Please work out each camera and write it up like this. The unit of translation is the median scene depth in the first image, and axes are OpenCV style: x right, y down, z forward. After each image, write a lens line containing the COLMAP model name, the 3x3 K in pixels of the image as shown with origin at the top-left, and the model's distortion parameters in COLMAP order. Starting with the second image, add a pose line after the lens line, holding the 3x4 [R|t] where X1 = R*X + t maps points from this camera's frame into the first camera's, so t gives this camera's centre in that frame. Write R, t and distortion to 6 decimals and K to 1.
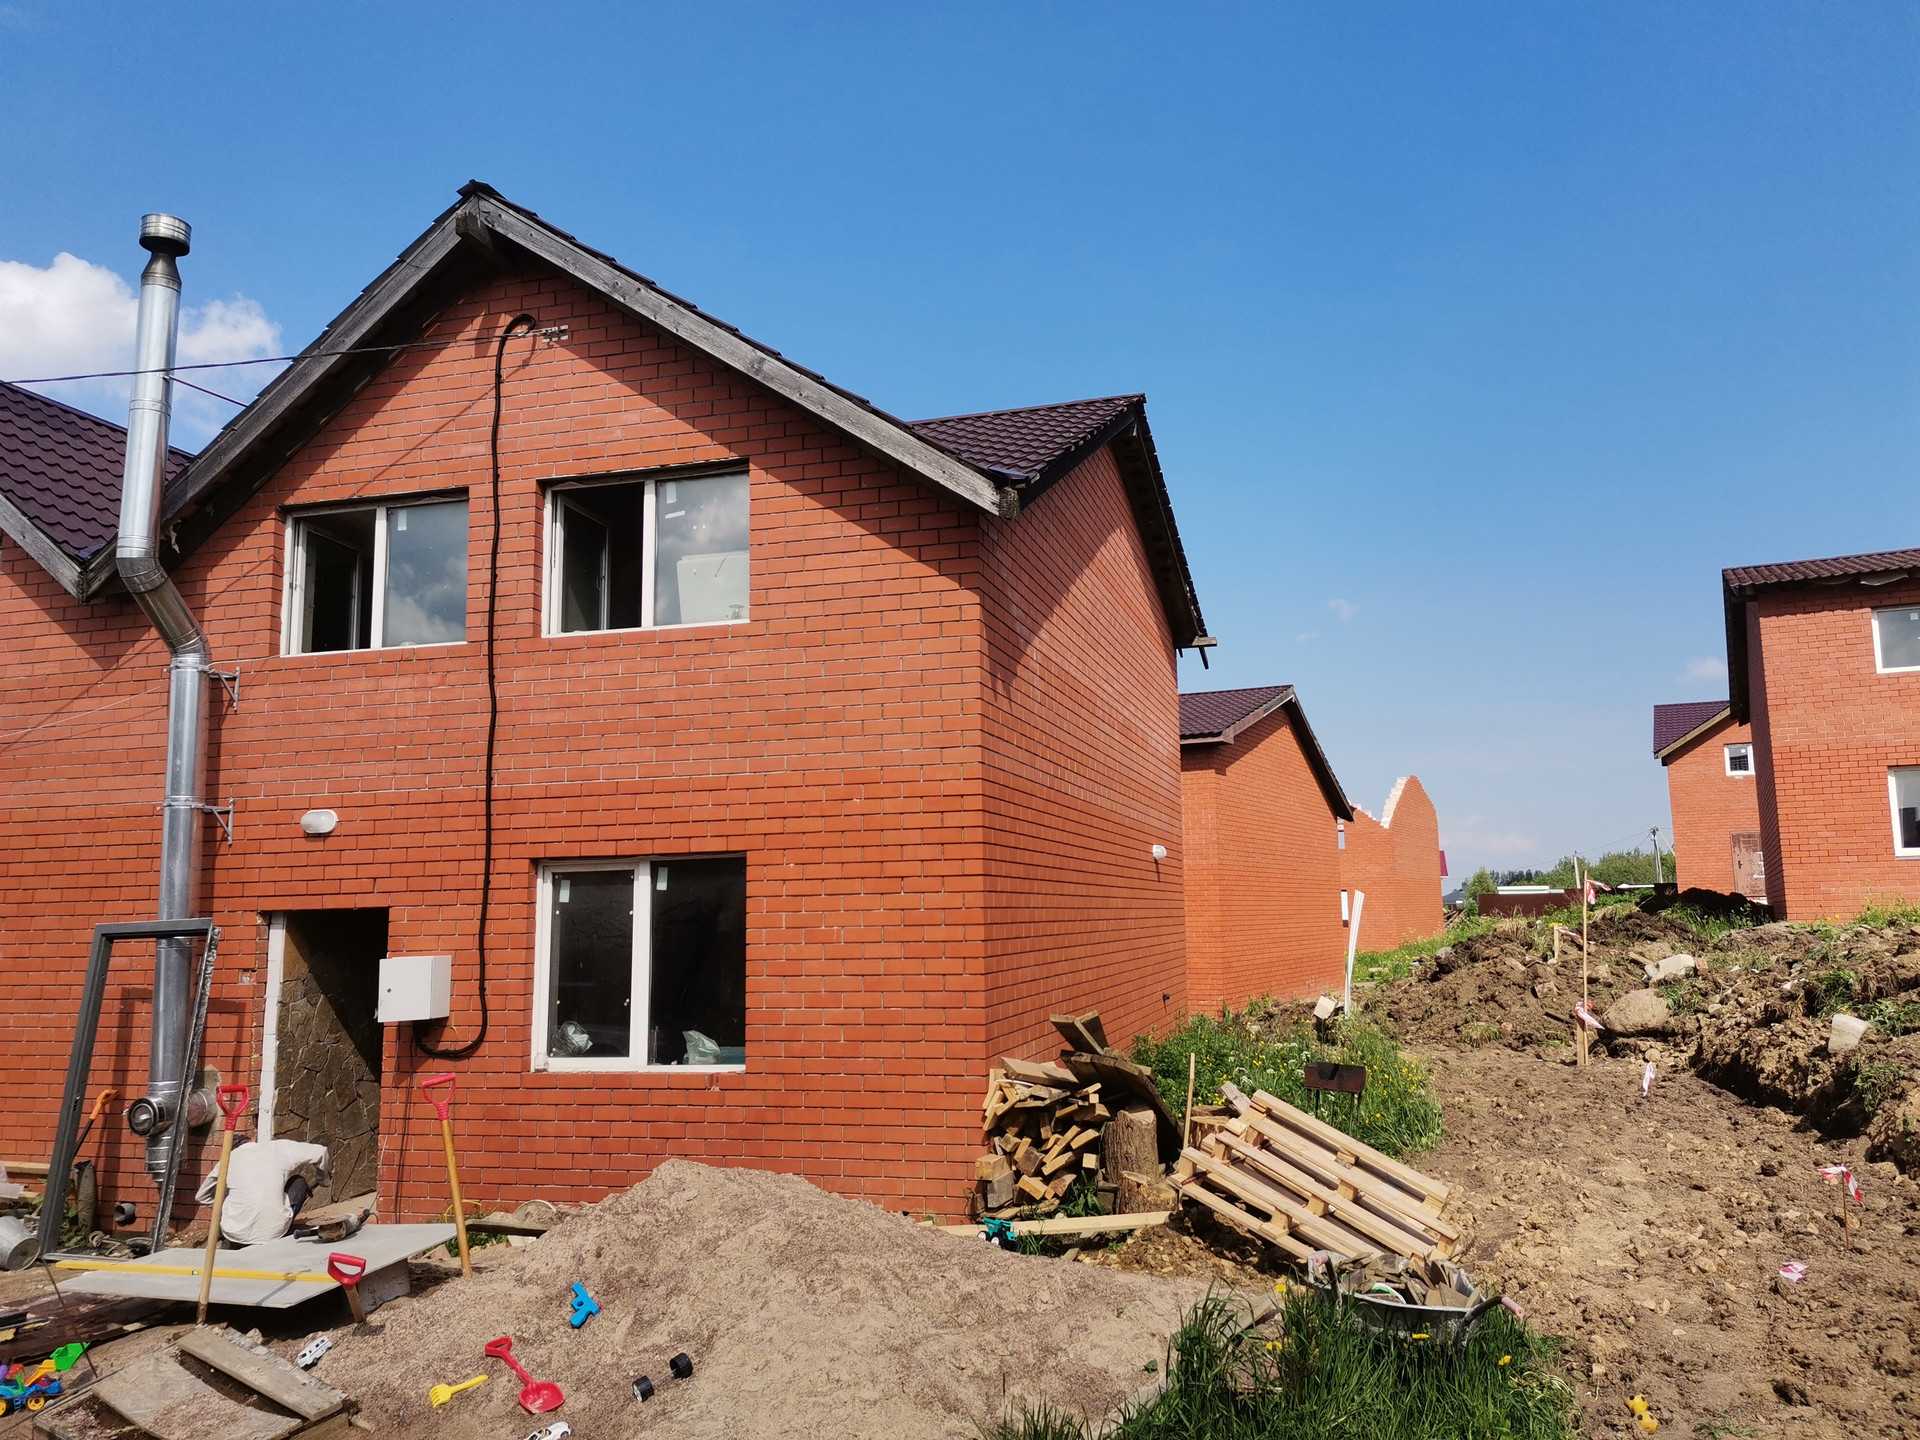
lens RADIAL K [[1456.0, 0, 962.9], [0, 1456.0, 719.5], [0, 0, 1]] dist [0.079879, -0.089185]
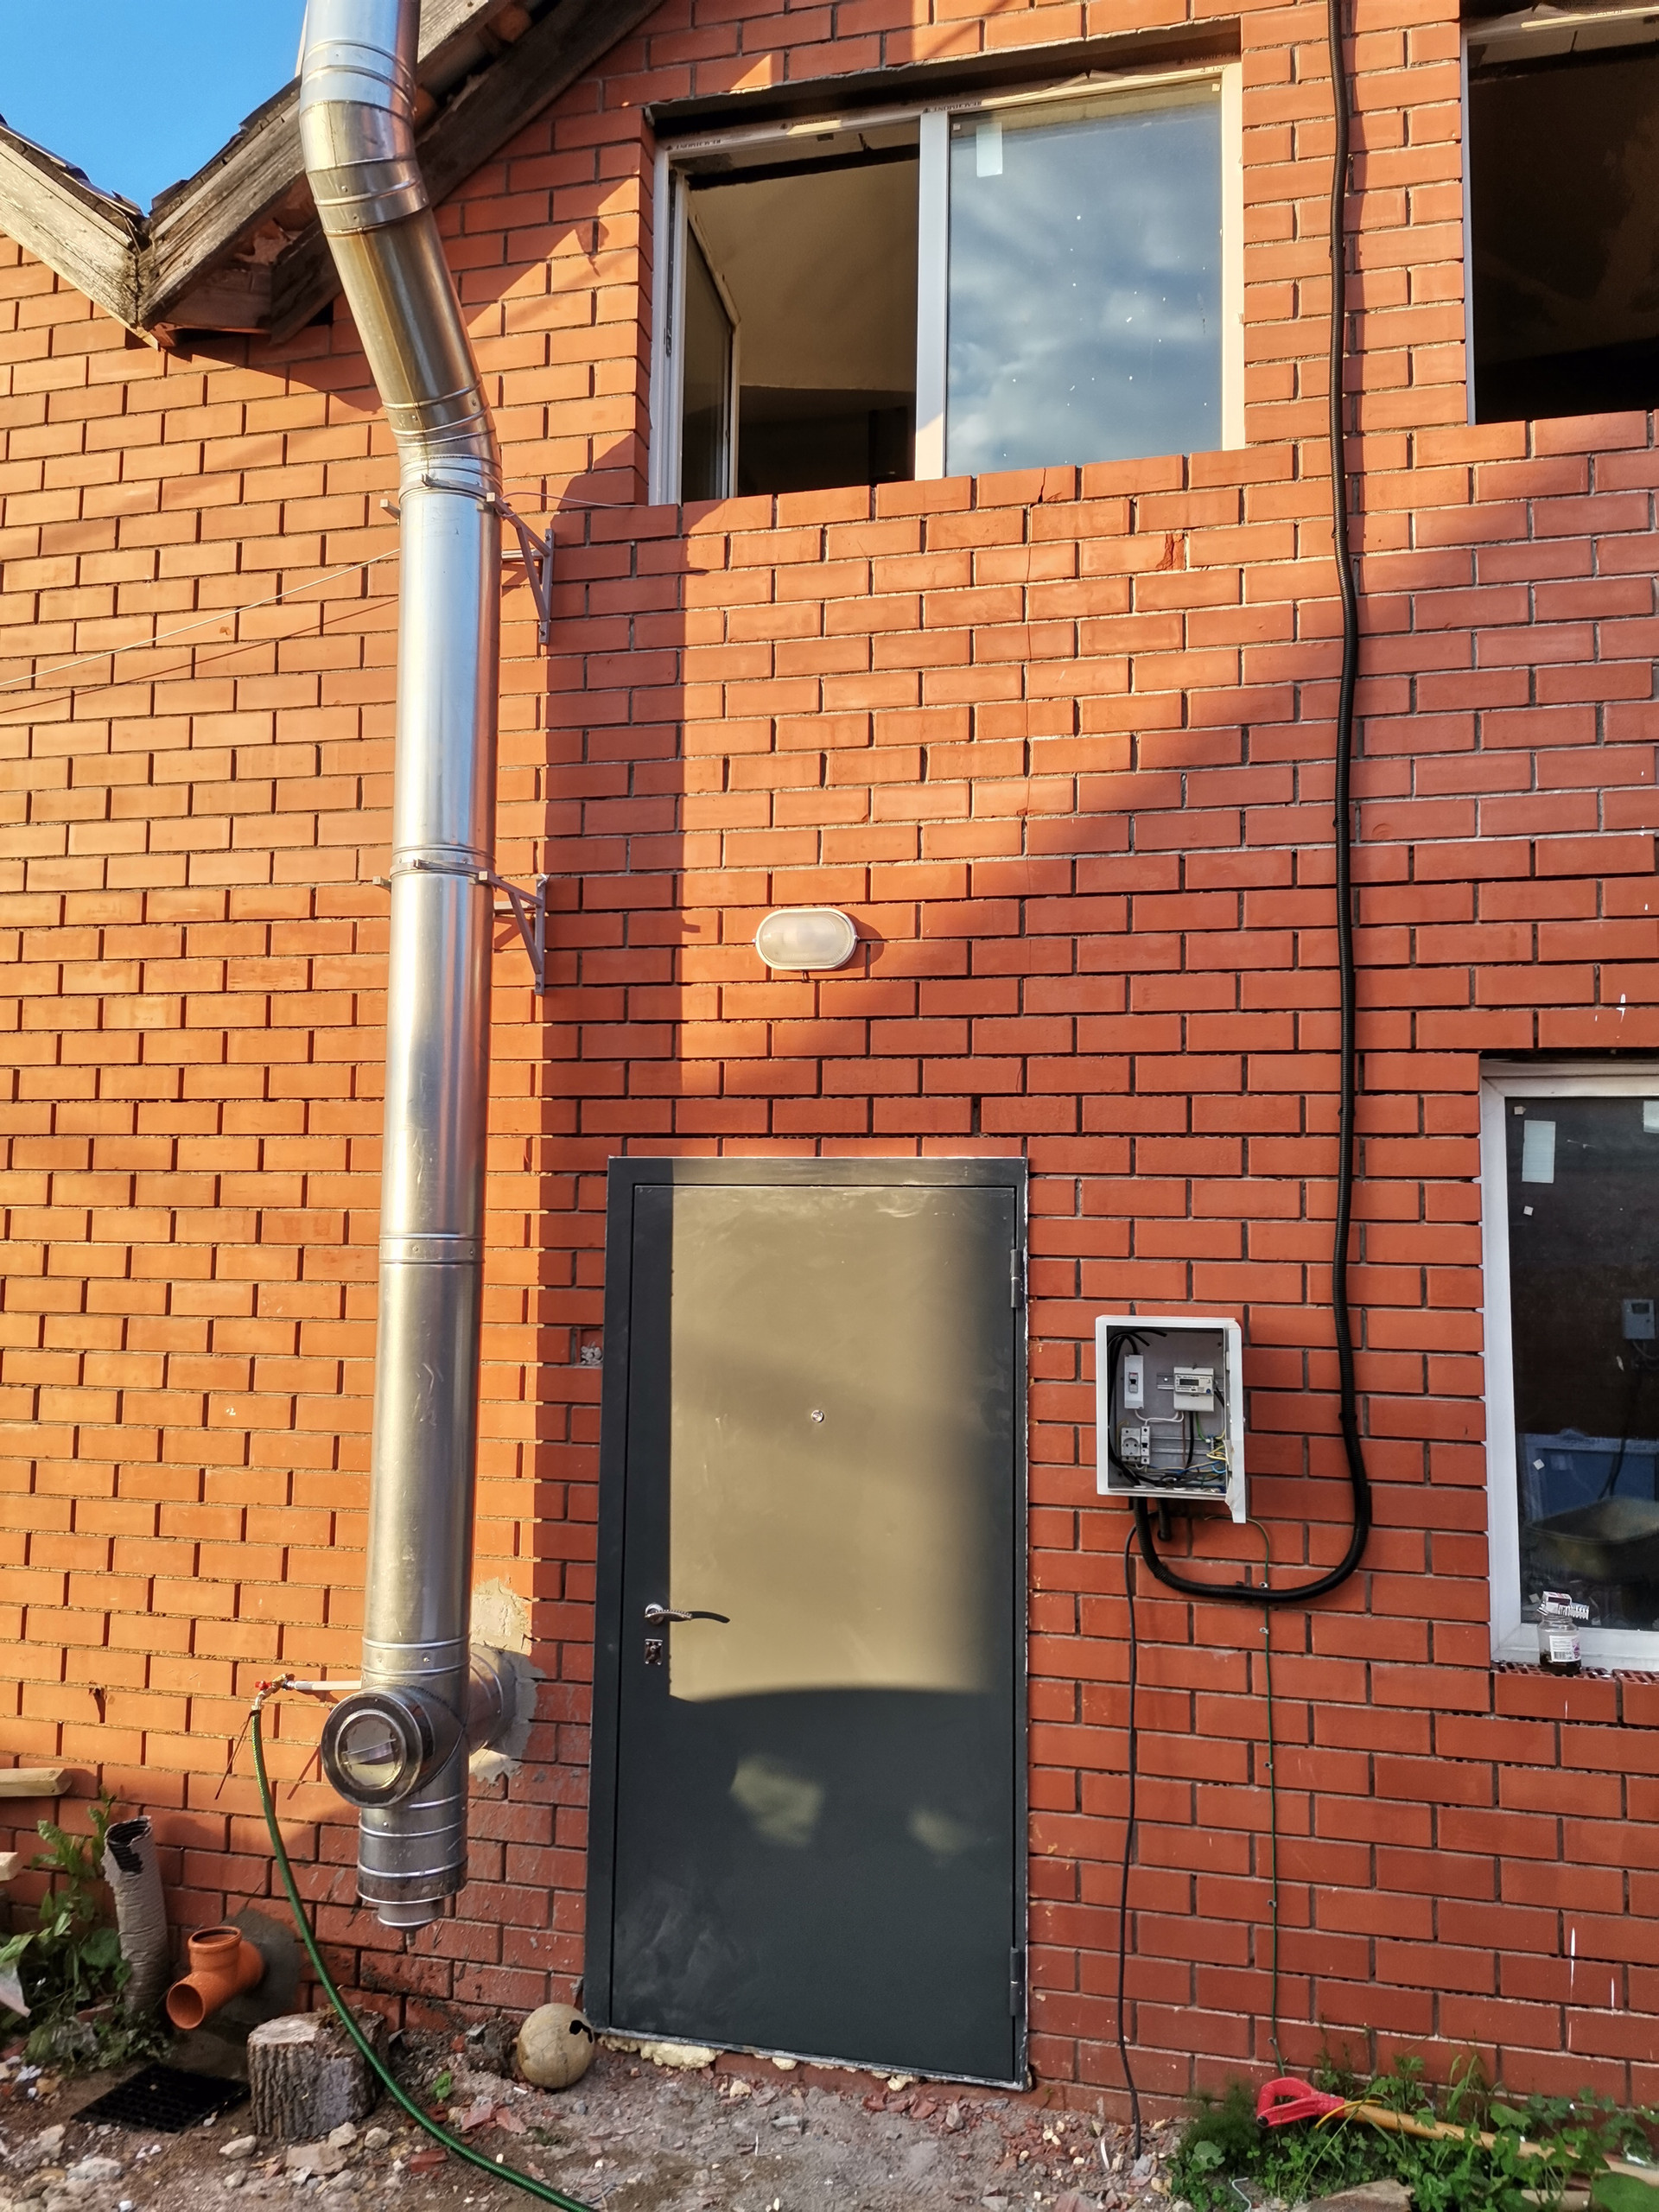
lens RADIAL K [[1677.4, 0, 830.5], [0, 1677.4, 1103.9], [0, 0, 1]] dist [0.079879, -0.089185]
pose [[0.999054, 0.034310, 0.026724, -0.456095], [-0.036002, 0.997194, 0.065642, 0.085468], [-0.024397, -0.066542, 0.997485, 0.597588]]
